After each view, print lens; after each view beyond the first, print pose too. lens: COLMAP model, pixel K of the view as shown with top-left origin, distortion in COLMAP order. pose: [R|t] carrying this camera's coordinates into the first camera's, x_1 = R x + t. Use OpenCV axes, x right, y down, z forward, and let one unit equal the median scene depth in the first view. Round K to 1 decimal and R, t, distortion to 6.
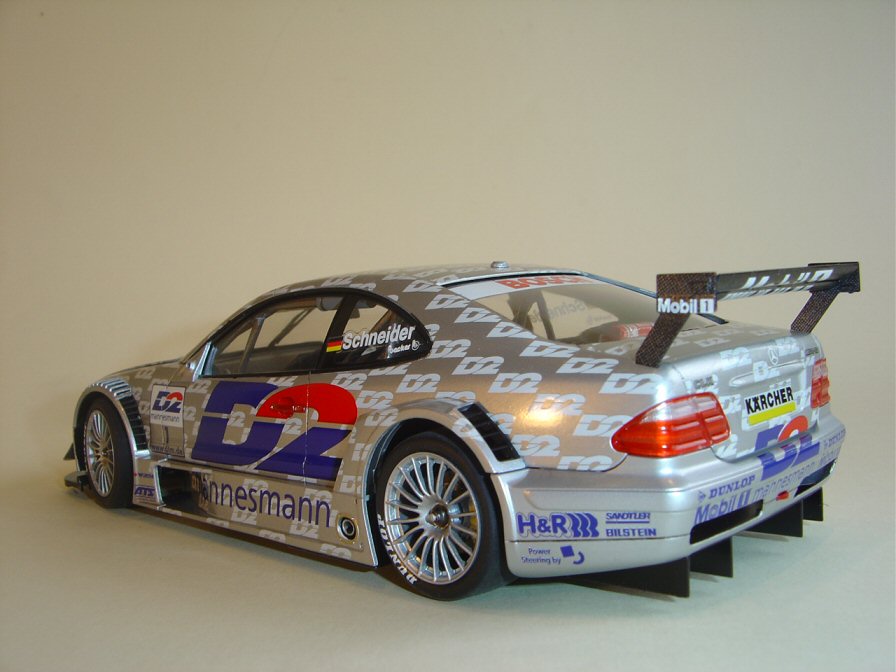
lens RADIAL K [[994.5, 0, 448.0], [0, 994.5, 336.0], [0, 0, 1]] dist [-0.153424, -0.010419]
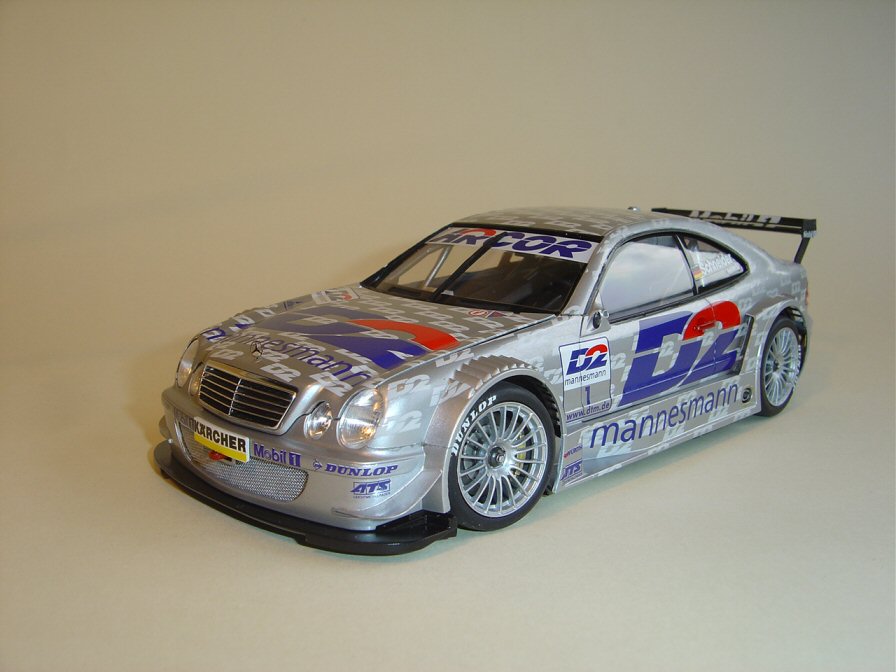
lens RADIAL K [[994.5, 0, 448.0], [0, 994.5, 336.0], [0, 0, 1]] dist [-0.153424, -0.010419]
pose [[-0.006419, -0.128597, 0.991676, -1.435569], [0.052743, 0.990273, 0.128757, -0.095066], [-0.998587, 0.053131, 0.000426, 1.356787]]
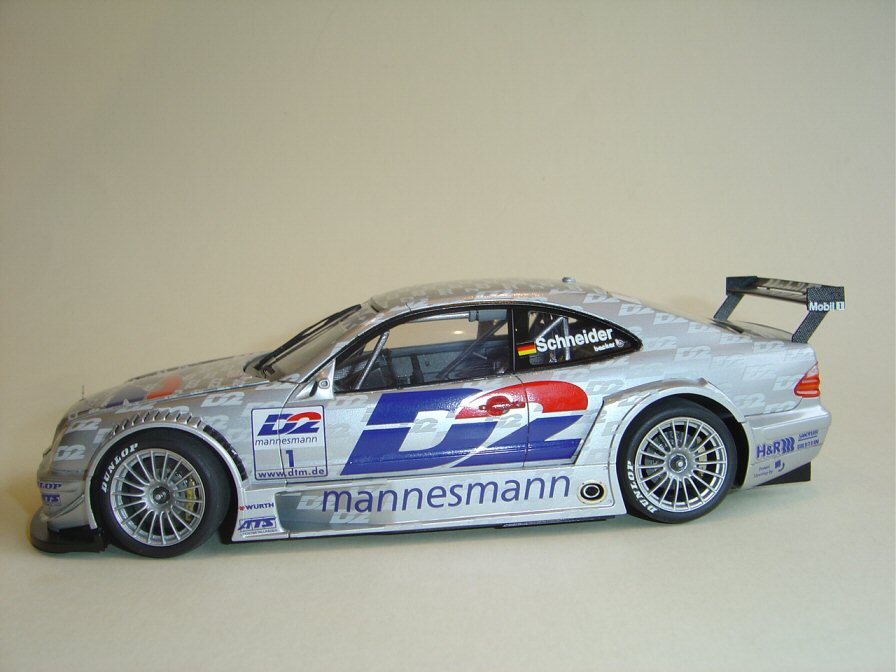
lens RADIAL K [[994.5, 0, 448.0], [0, 994.5, 336.0], [0, 0, 1]] dist [-0.153424, -0.010419]
pose [[0.654701, -0.058577, 0.753615, -1.097994], [0.052984, 0.998097, 0.031551, -0.050249], [-0.754029, 0.019273, 0.656558, 0.290944]]
